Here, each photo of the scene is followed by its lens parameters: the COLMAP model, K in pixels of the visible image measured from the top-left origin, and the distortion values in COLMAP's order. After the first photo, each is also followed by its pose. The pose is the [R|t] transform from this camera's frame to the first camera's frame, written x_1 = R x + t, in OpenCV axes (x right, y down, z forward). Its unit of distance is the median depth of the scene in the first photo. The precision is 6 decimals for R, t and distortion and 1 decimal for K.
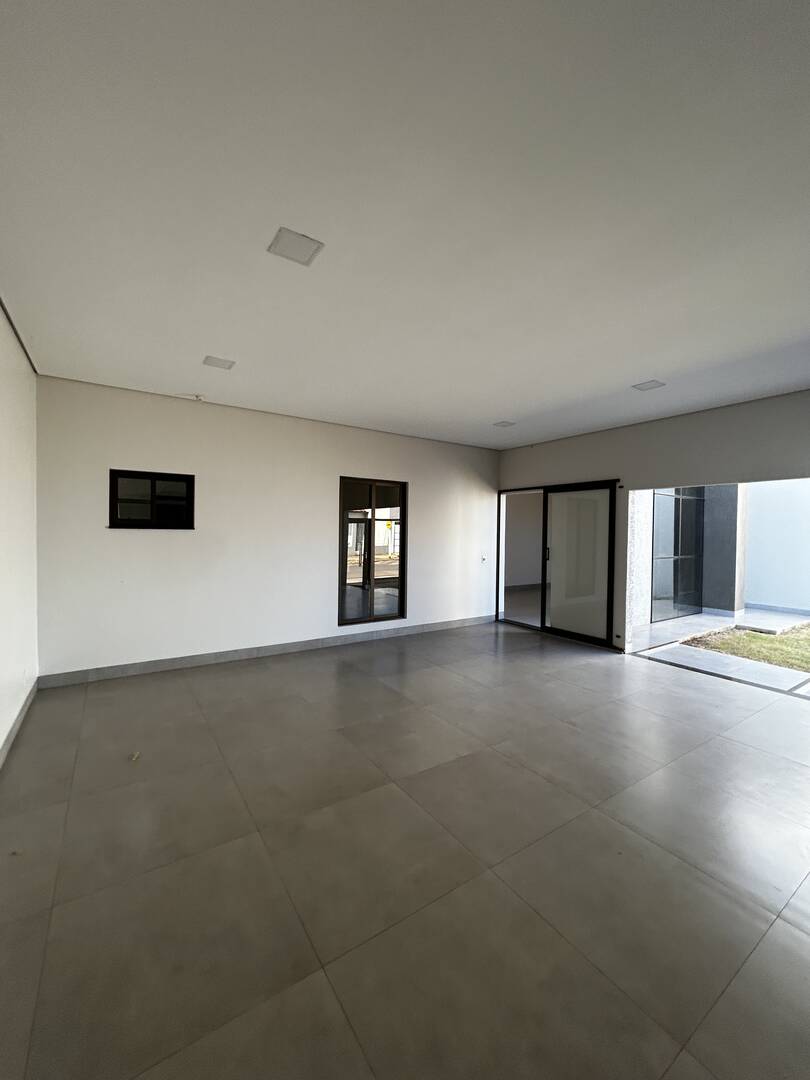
lens RADIAL K [[434.9, 0, 406.0], [0, 434.9, 537.4], [0, 0, 1]] dist [0.001298, 0.000455]
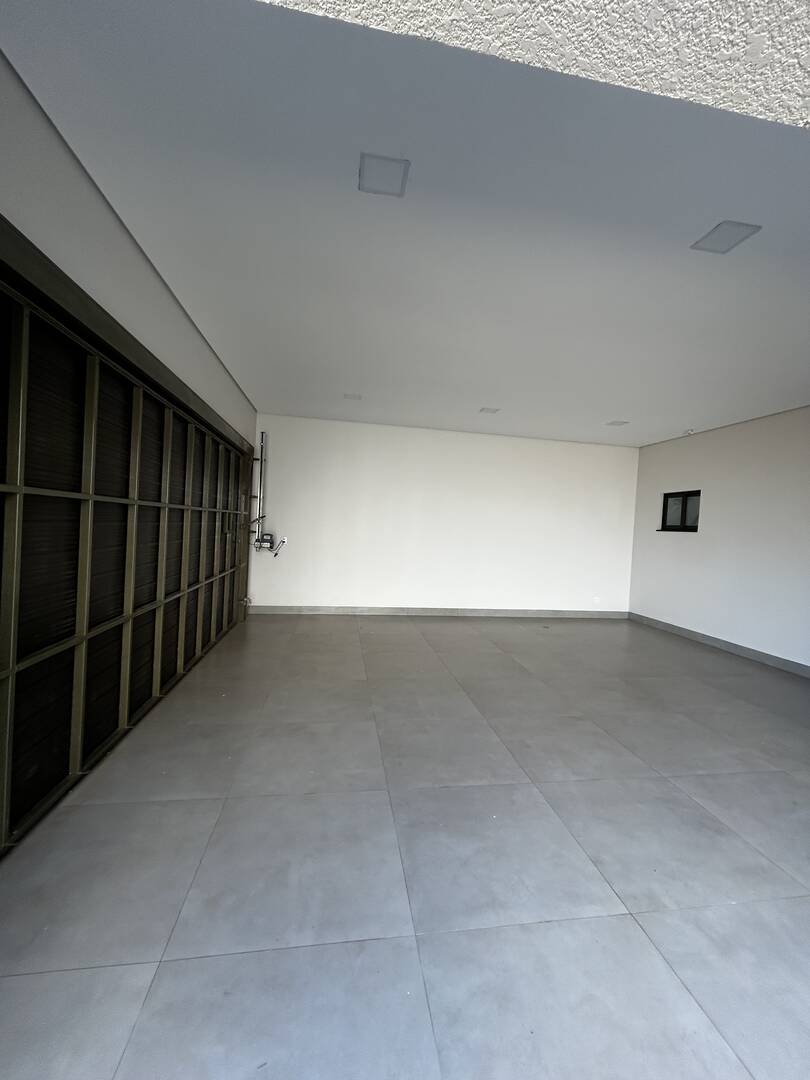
lens RADIAL K [[434.9, 0, 406.0], [0, 434.9, 537.4], [0, 0, 1]] dist [0.001298, 0.000455]
pose [[-0.421899, -0.011820, -0.906566, 1.036558], [-0.072352, 0.997165, 0.020670, 0.033179], [0.903751, 0.074312, -0.421558, 0.765030]]
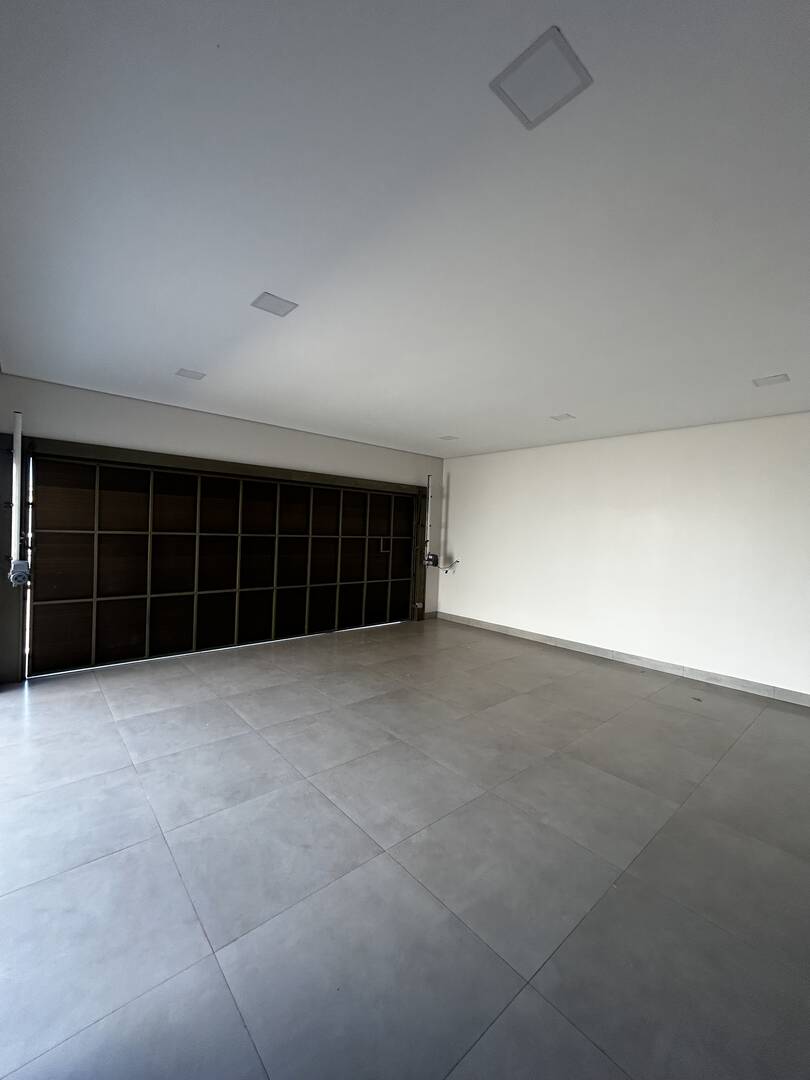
lens RADIAL K [[434.9, 0, 406.0], [0, 434.9, 537.4], [0, 0, 1]] dist [0.001298, 0.000455]
pose [[-0.991533, -0.044741, -0.121900, 0.360999], [-0.049071, 0.998258, 0.032753, -0.032986], [0.120222, 0.038457, -0.992002, 1.435643]]
